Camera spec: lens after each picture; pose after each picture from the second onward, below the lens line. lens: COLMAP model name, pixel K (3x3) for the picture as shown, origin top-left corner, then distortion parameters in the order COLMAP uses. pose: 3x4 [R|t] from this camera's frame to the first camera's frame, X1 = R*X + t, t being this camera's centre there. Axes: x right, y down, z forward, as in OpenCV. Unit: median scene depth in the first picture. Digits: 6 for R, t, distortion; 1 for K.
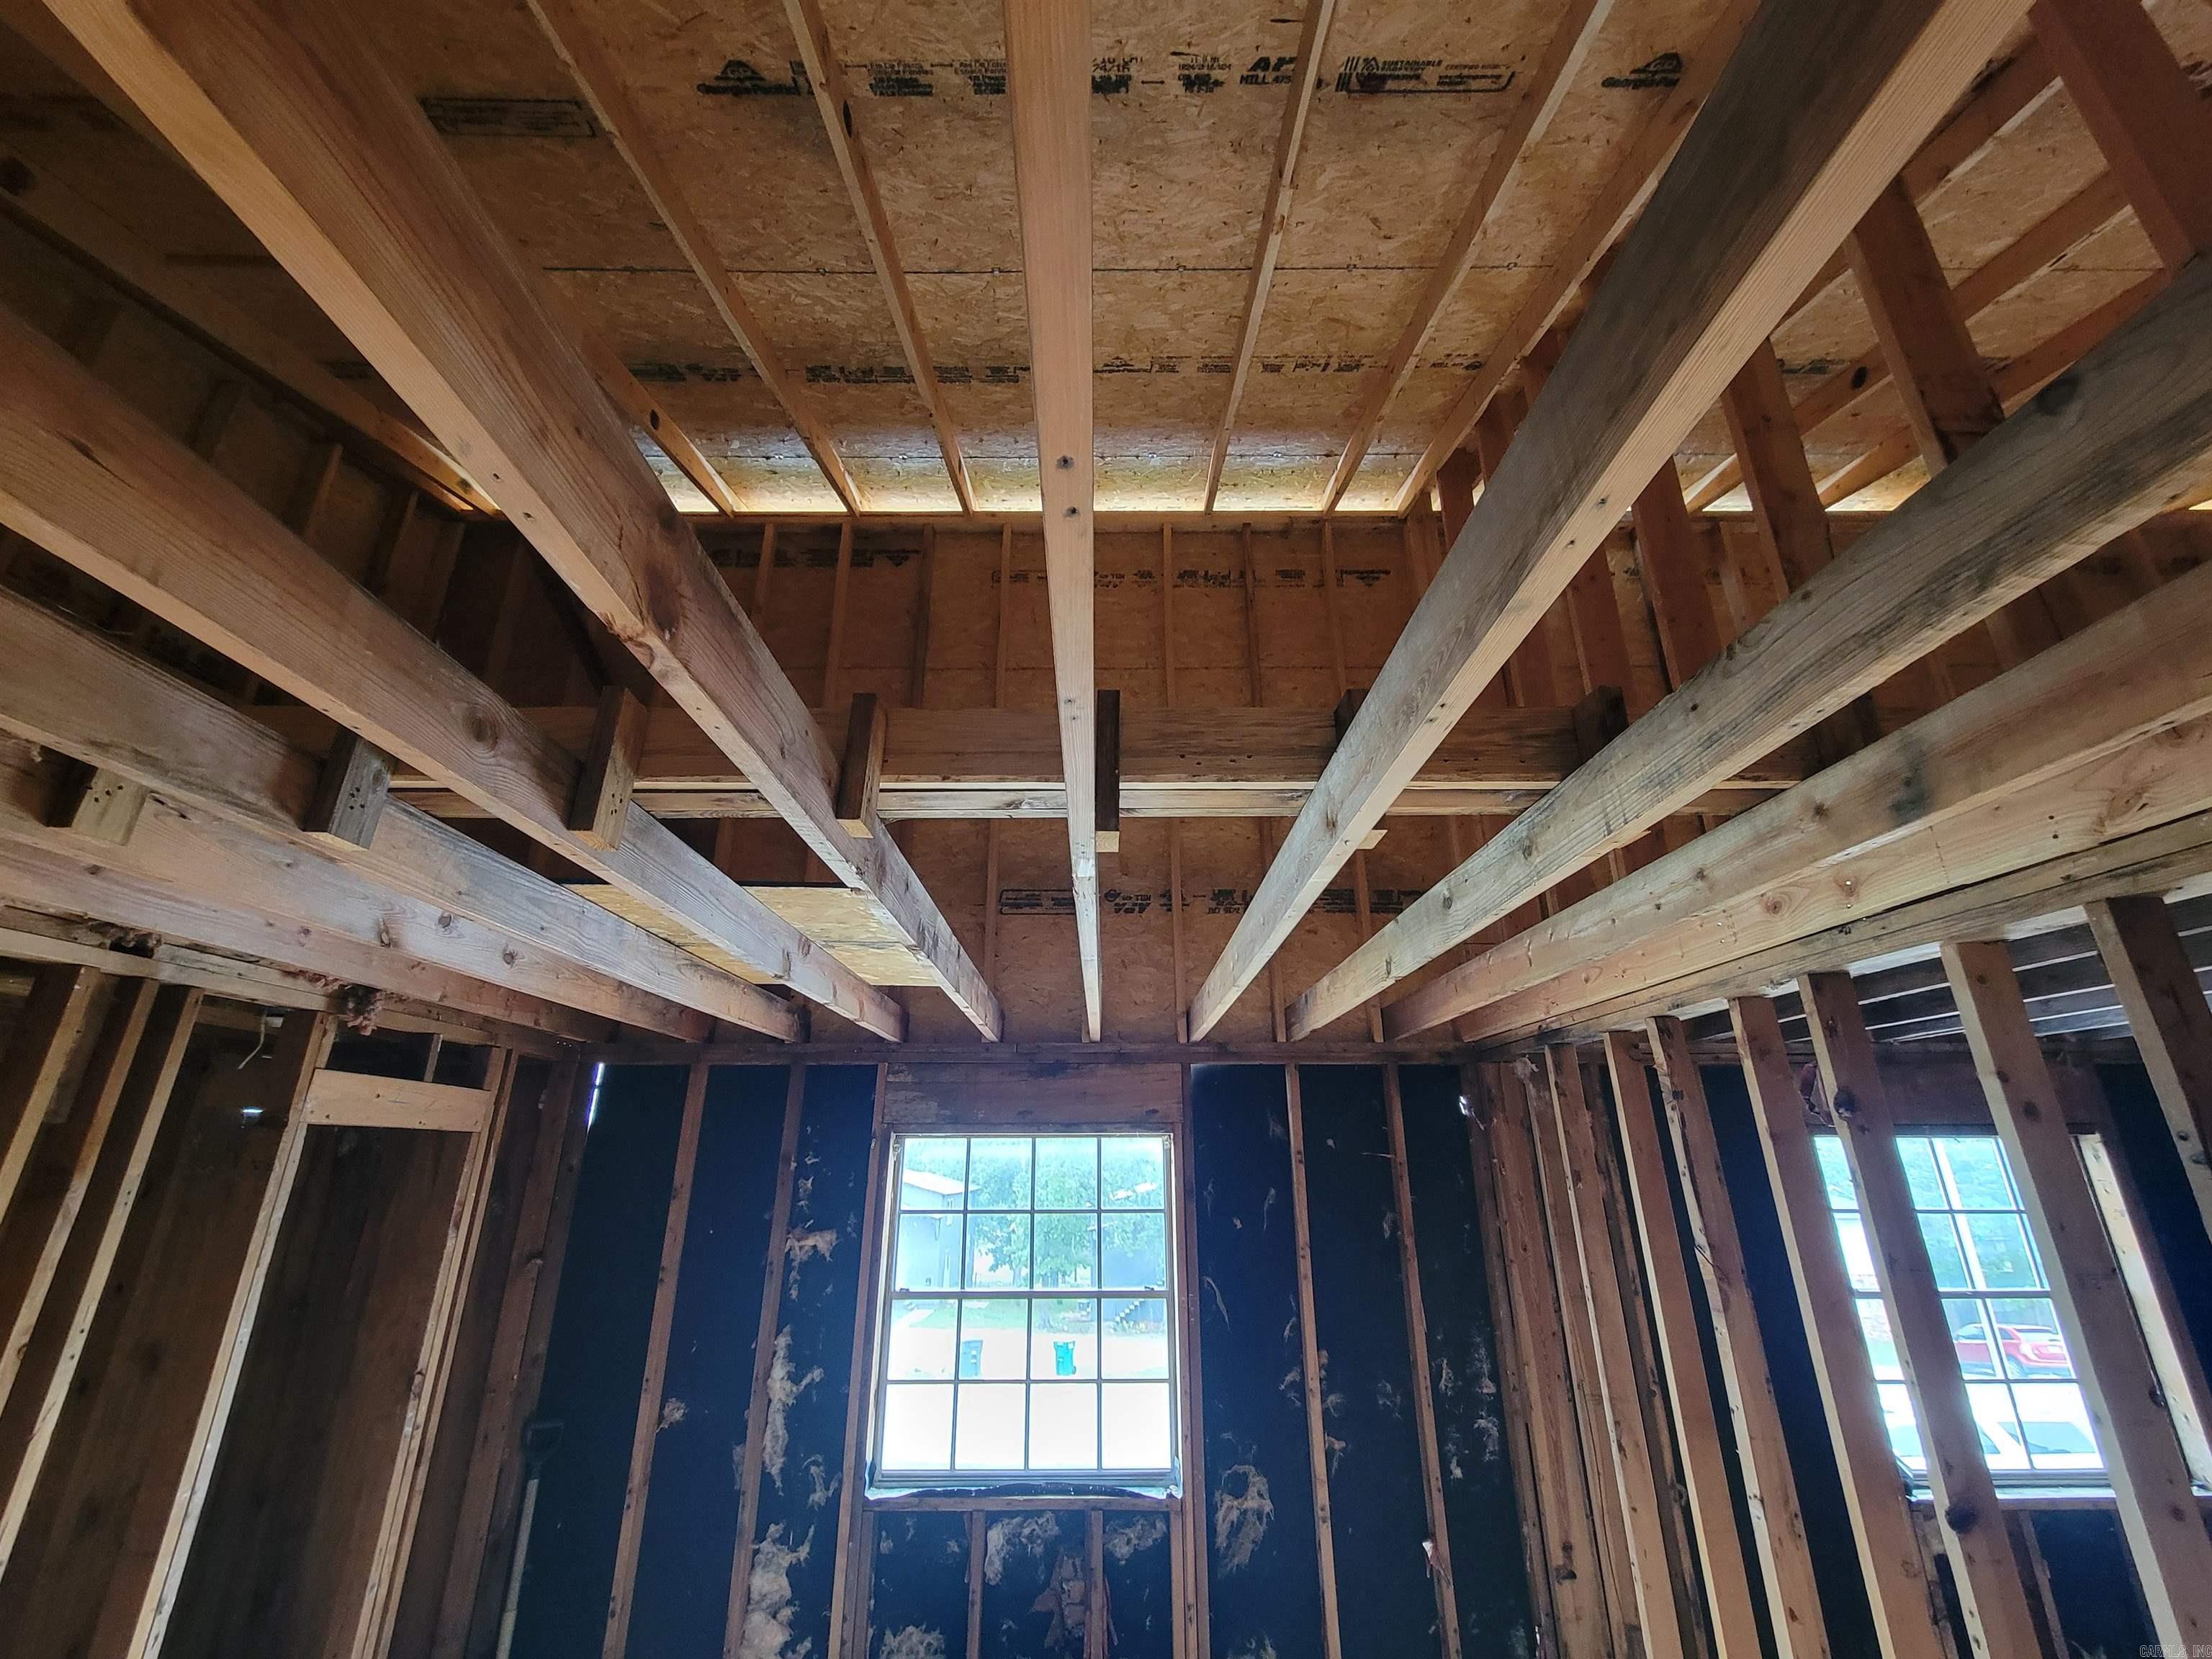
lens RADIAL K [[897.8, 0, 1106.0], [0, 897.8, 829.5], [0, 0, 1]] dist [-0.003464, -0.000541]
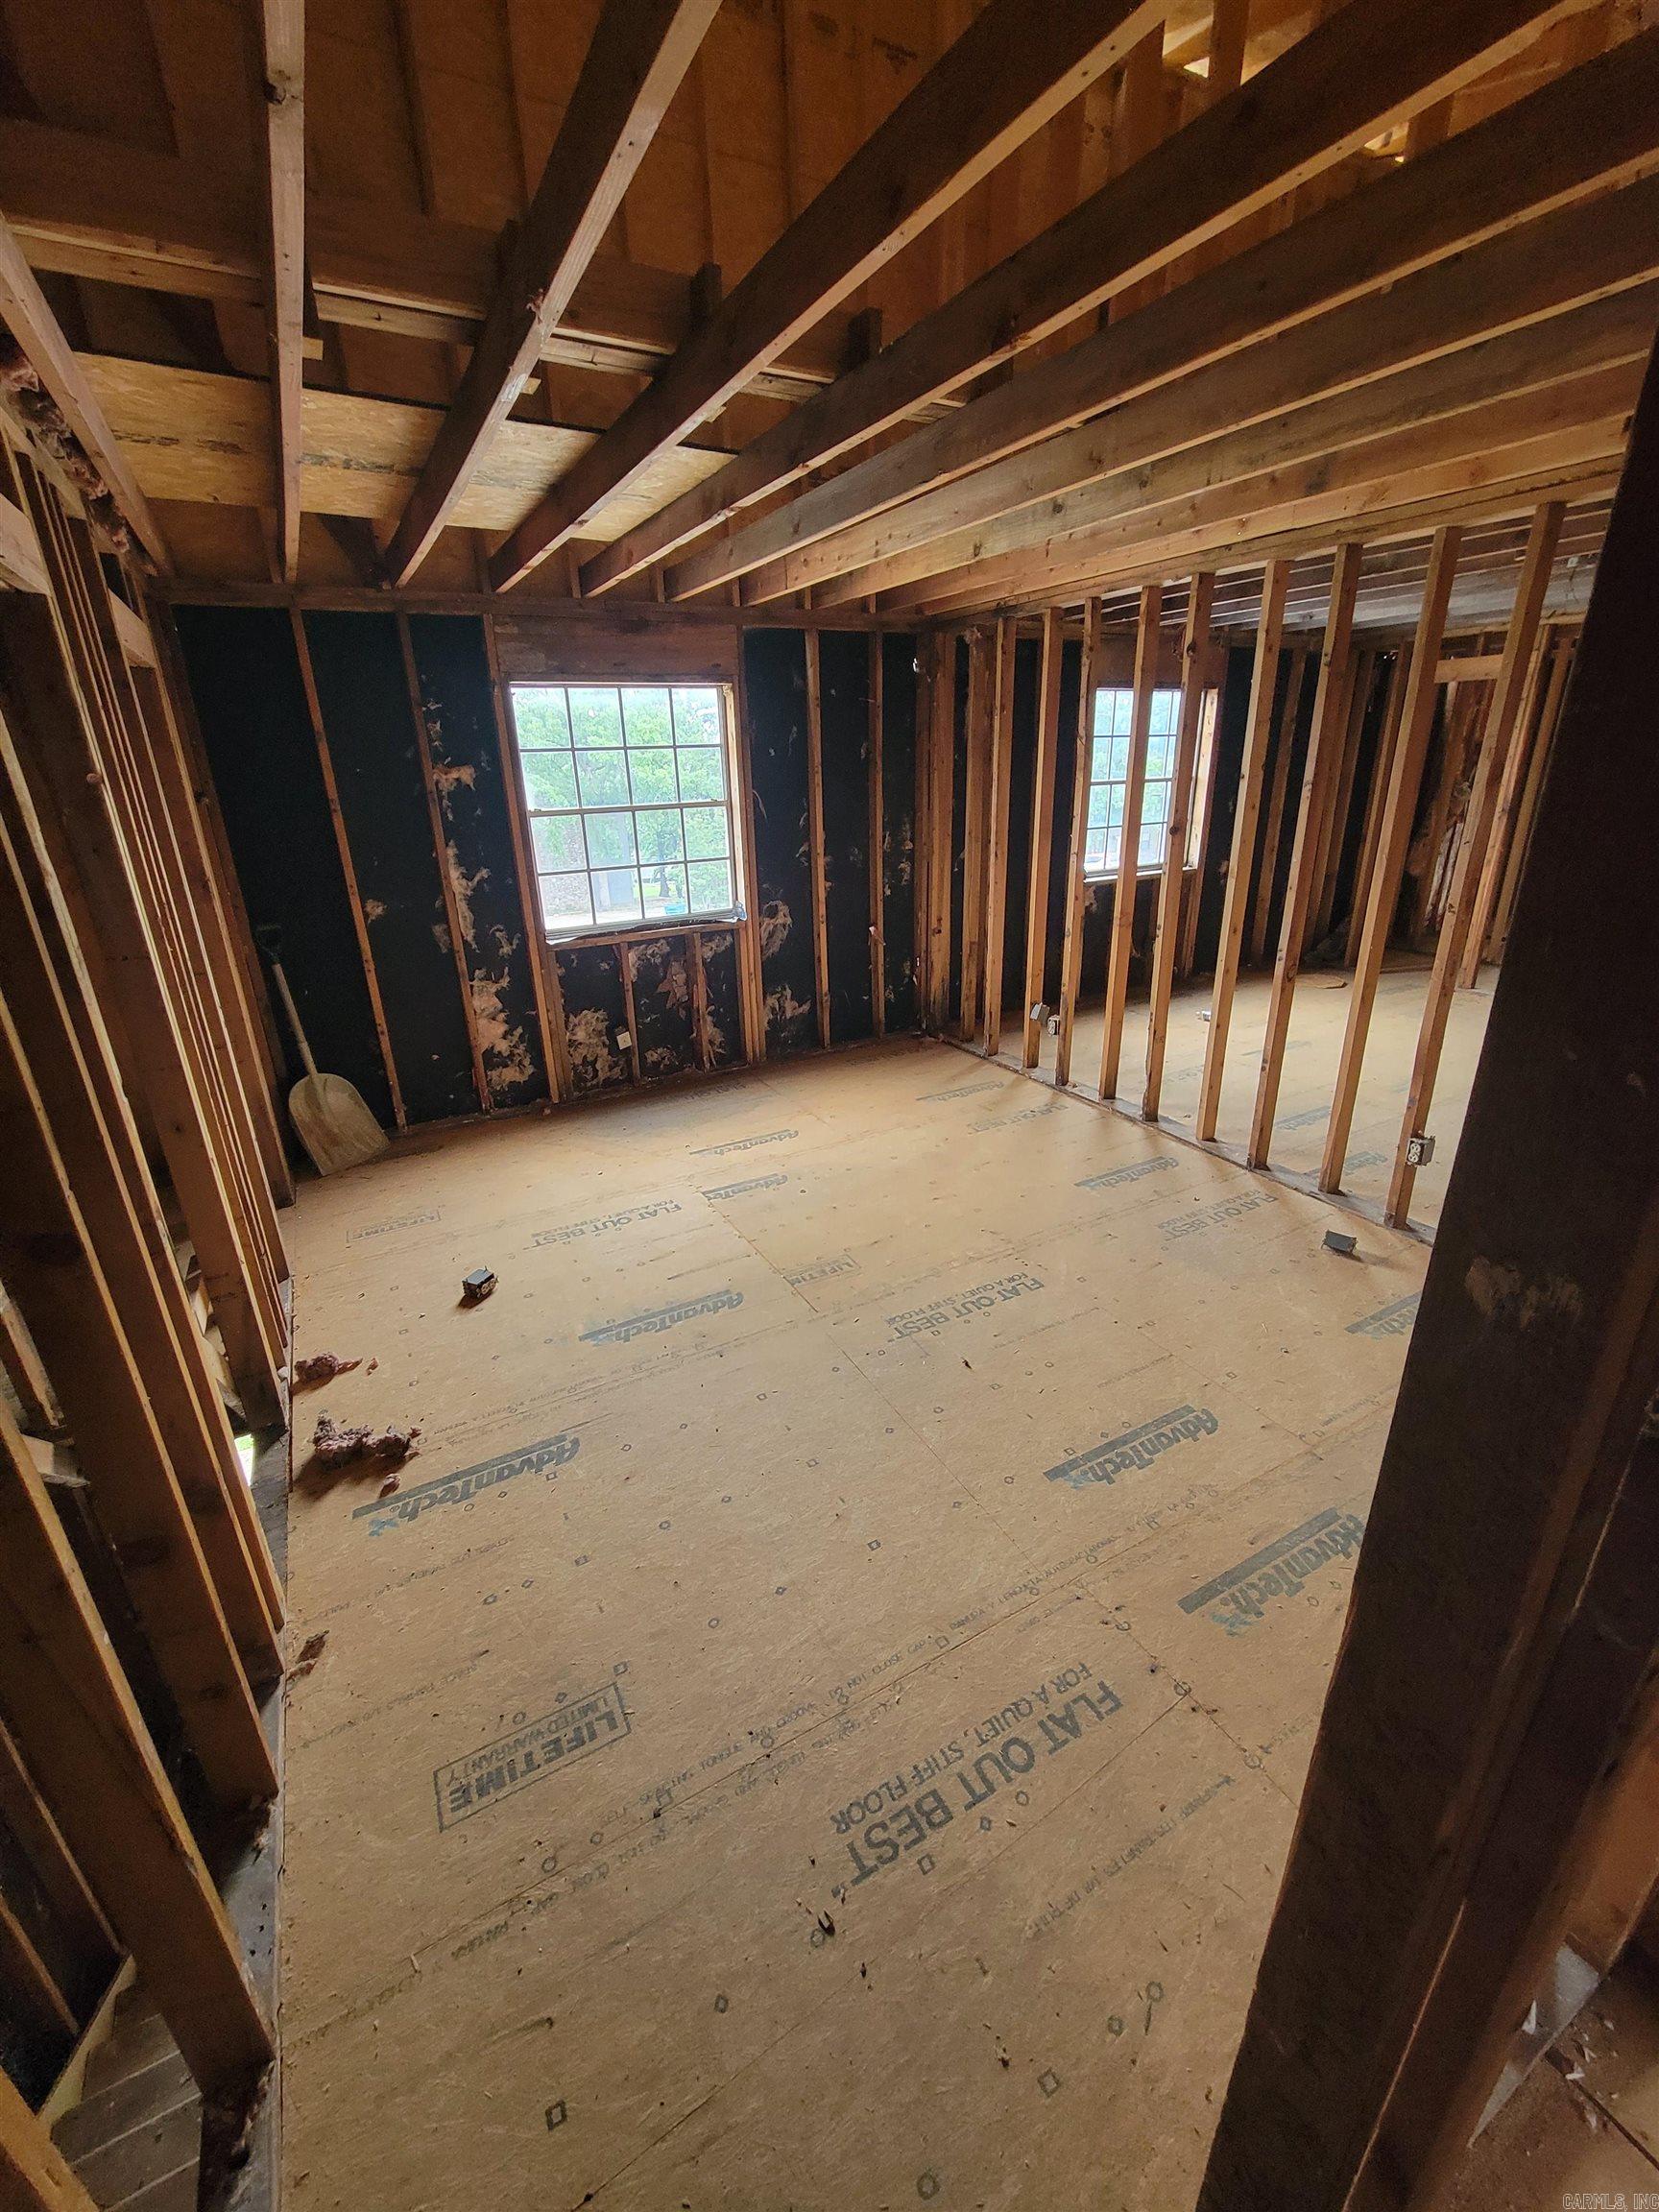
lens RADIAL K [[897.8, 0, 829.5], [0, 897.8, 1106.0], [0, 0, 1]] dist [-0.003464, -0.000541]
pose [[0.871708, -0.200534, 0.447114, -0.549641], [-0.142404, 0.769385, 0.622711, -0.021633], [-0.468877, -0.606493, 0.642122, -0.296820]]
